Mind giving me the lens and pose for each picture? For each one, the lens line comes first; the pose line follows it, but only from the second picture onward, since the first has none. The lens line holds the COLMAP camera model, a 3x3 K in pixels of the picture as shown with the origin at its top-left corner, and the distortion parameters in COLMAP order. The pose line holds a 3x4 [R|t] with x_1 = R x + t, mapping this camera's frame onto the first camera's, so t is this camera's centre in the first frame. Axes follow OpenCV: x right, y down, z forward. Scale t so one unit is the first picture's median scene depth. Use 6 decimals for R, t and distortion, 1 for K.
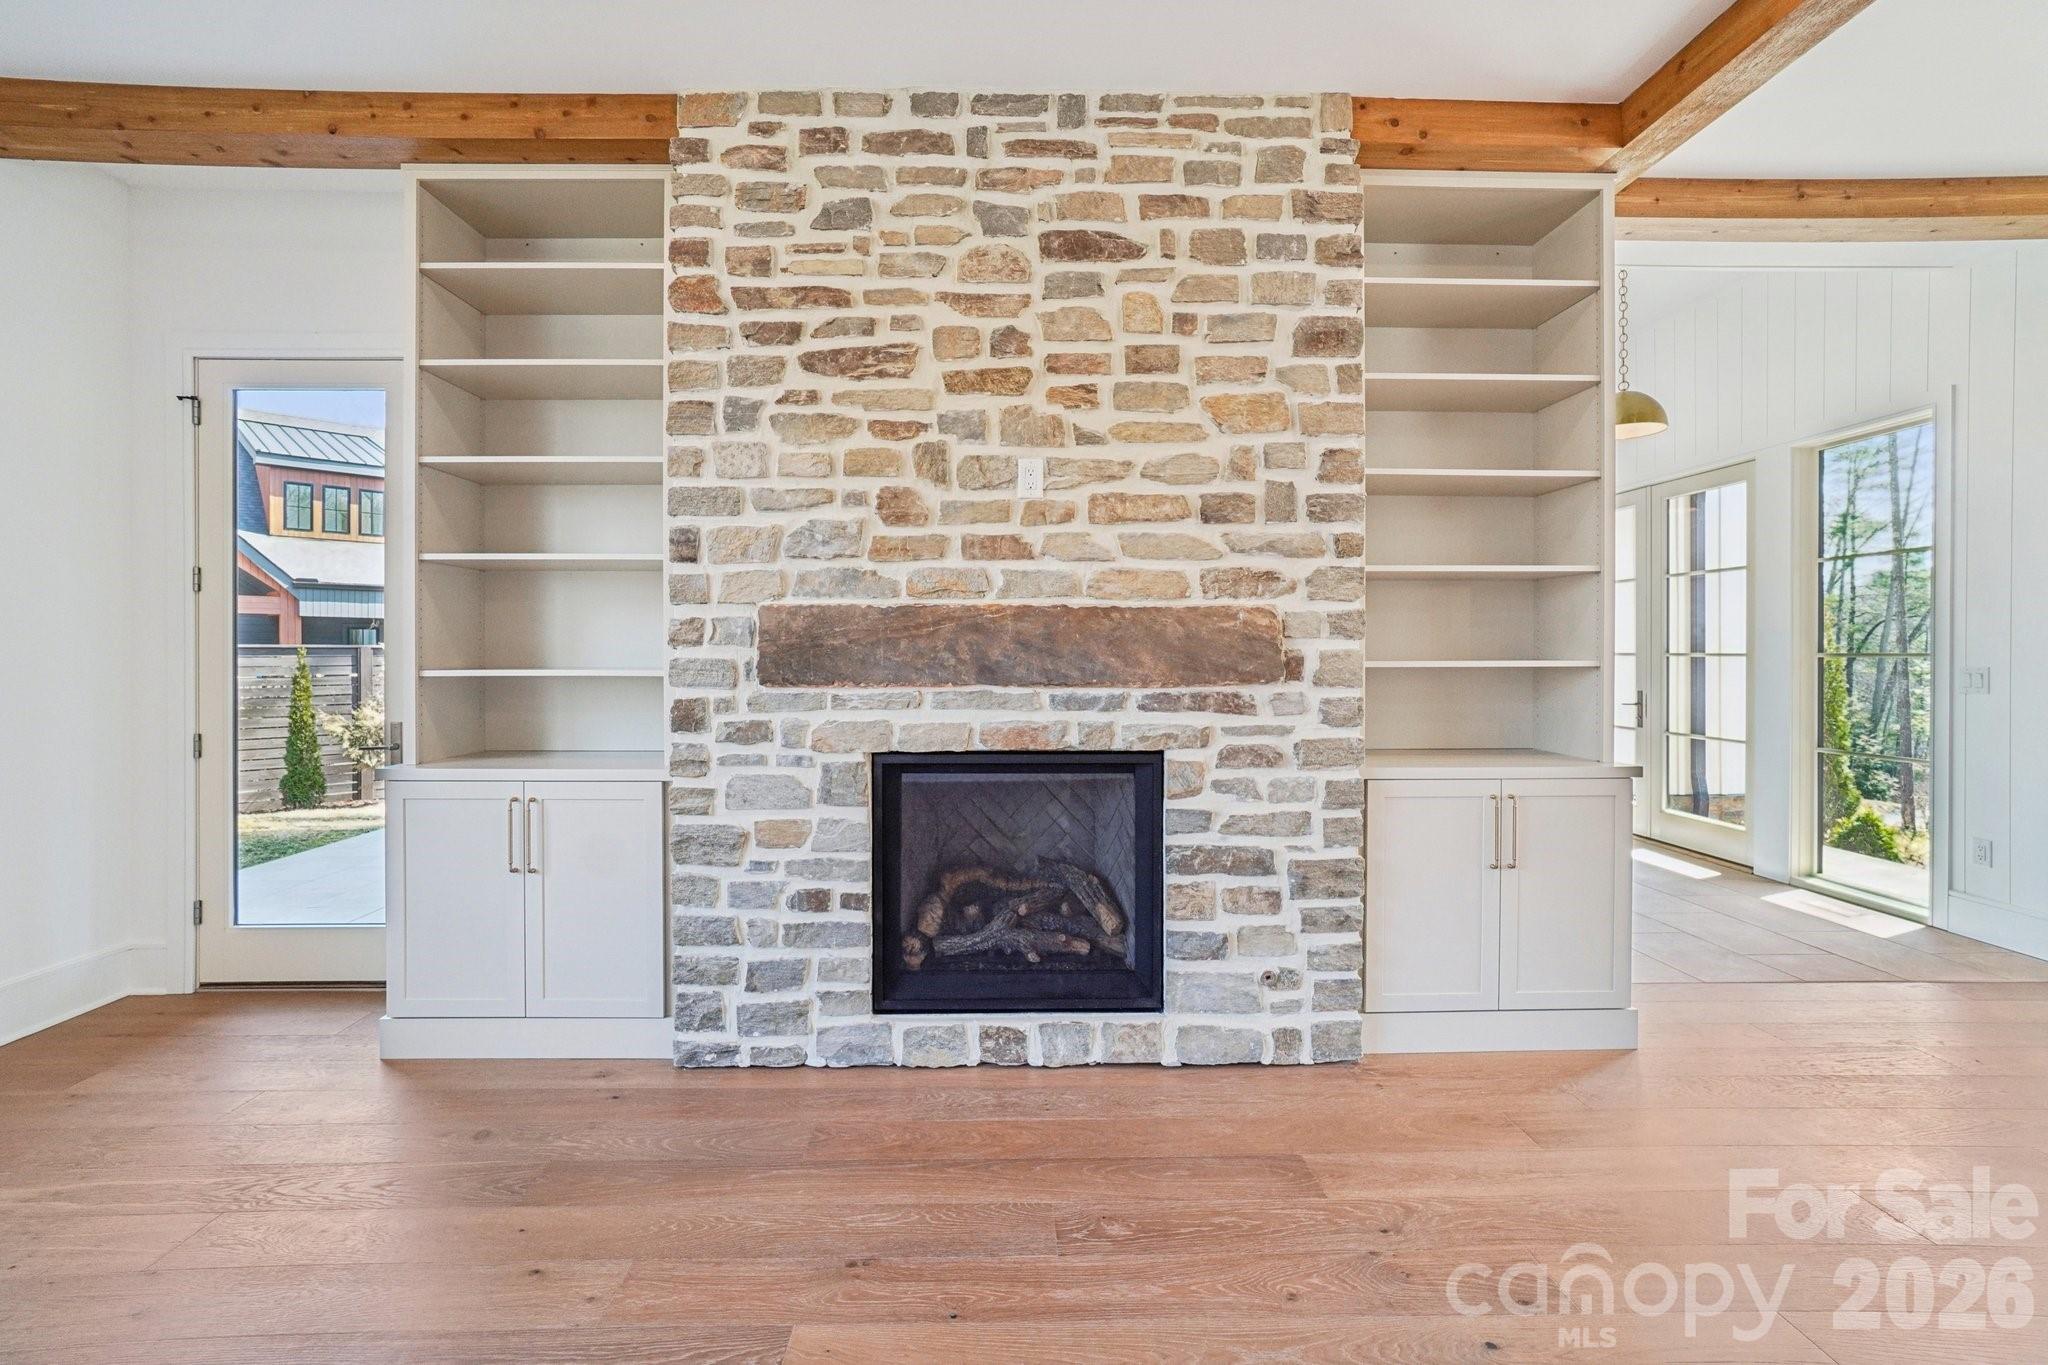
lens RADIAL K [[894.8, 0, 1025.4], [0, 894.8, 660.8], [0, 0, 1]] dist [-0.027932, 0.007612]
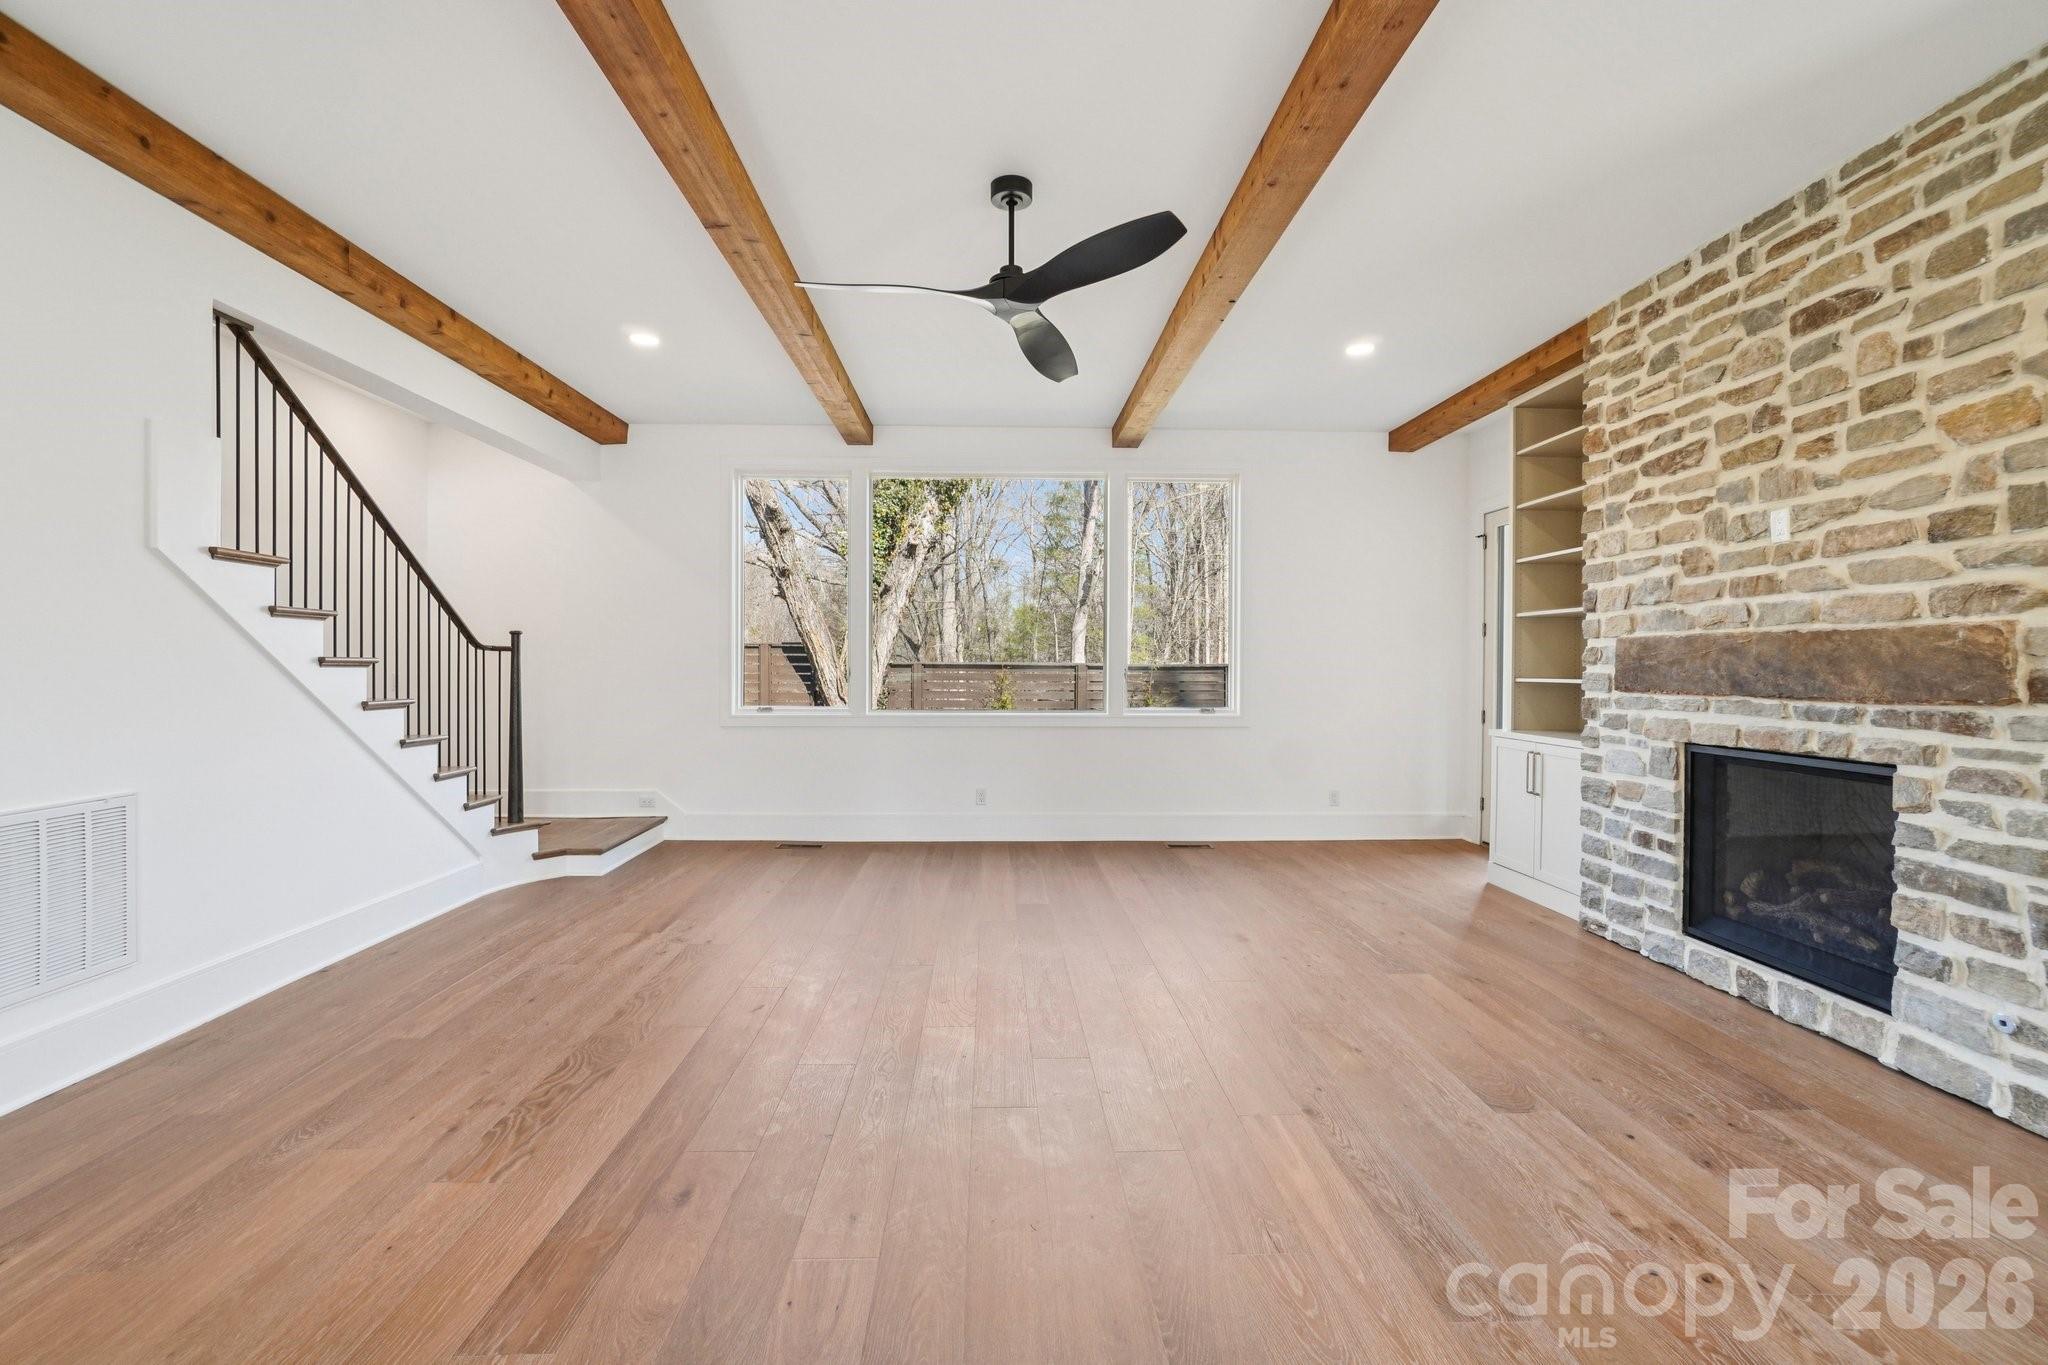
lens RADIAL K [[894.8, 0, 1022.8], [0, 894.8, 674.4], [0, 0, 1]] dist [-0.027932, 0.007612]
pose [[0.015918, 0.010582, -0.999817, 1.176207], [-0.005436, 0.999930, 0.010497, -0.010849], [0.999859, 0.005268, 0.015974, -0.038089]]
